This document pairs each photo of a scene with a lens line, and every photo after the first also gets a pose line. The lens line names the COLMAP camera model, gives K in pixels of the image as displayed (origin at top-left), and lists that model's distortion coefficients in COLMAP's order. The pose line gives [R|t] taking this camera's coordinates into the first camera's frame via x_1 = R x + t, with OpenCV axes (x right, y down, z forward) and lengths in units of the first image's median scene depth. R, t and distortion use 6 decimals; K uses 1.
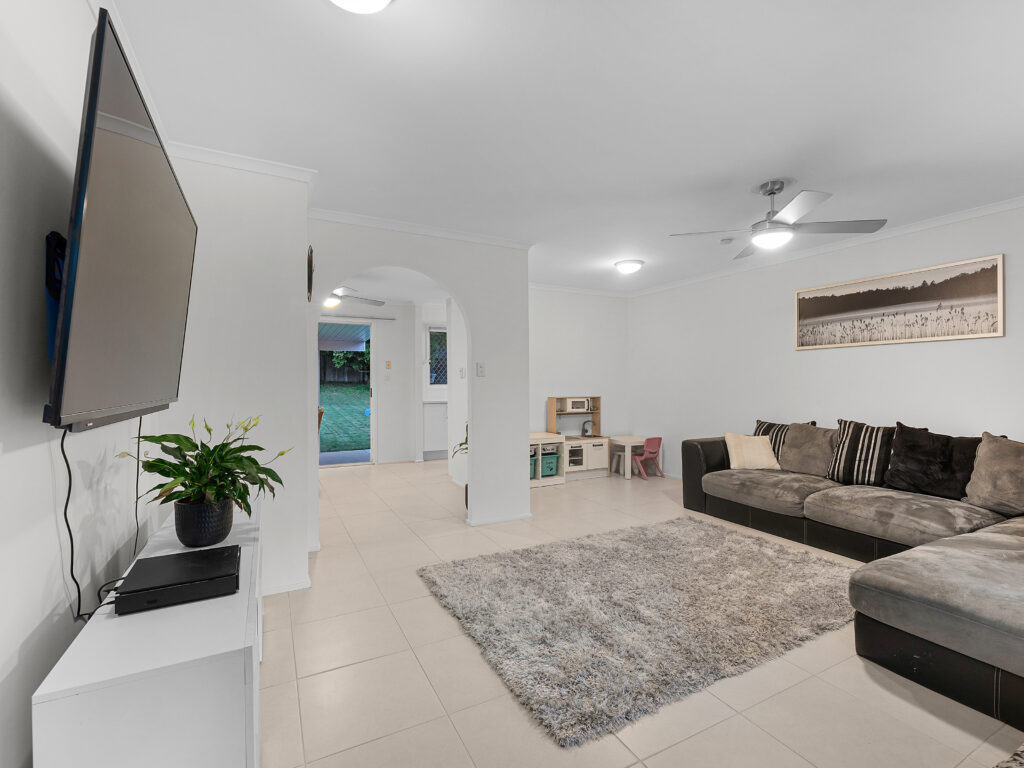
lens RADIAL K [[466.9, 0, 511.2], [0, 466.9, 380.5], [0, 0, 1]] dist [-0.003088, 0.000603]
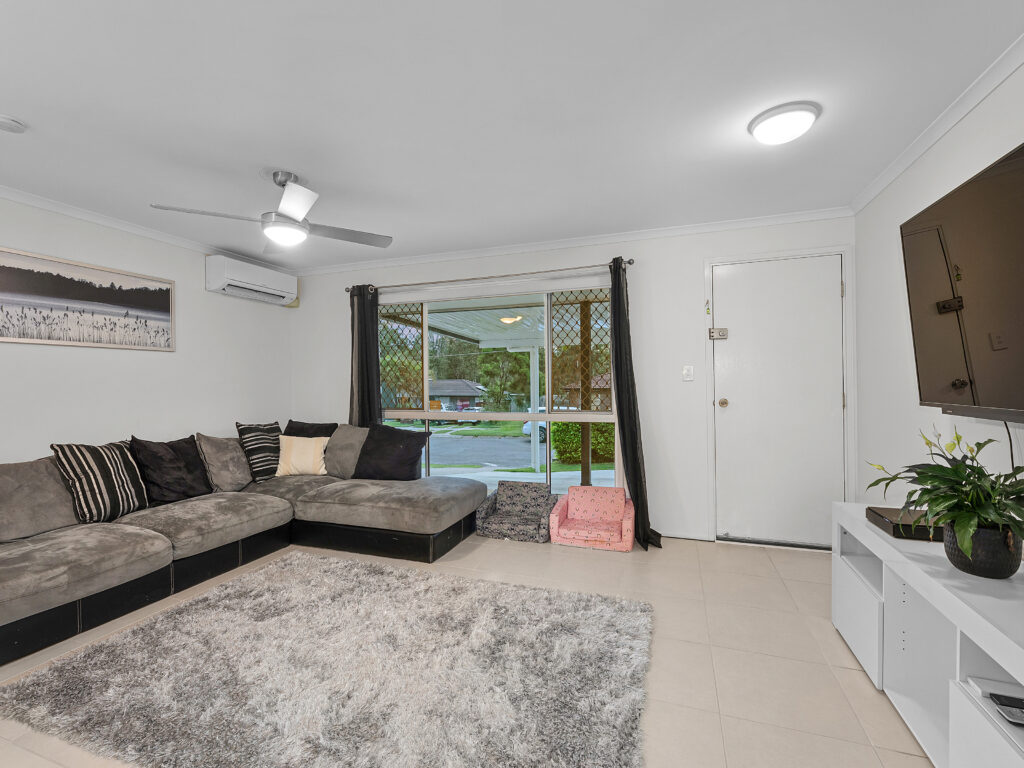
lens RADIAL K [[466.9, 0, 512.0], [0, 466.9, 386.0], [0, 0, 1]] dist [-0.003088, 0.000603]
pose [[-0.685834, -0.000192, 0.727758, -0.333508], [0.002009, 0.999996, 0.002158, -0.008501], [-0.727755, 0.002942, -0.685831, 1.049660]]
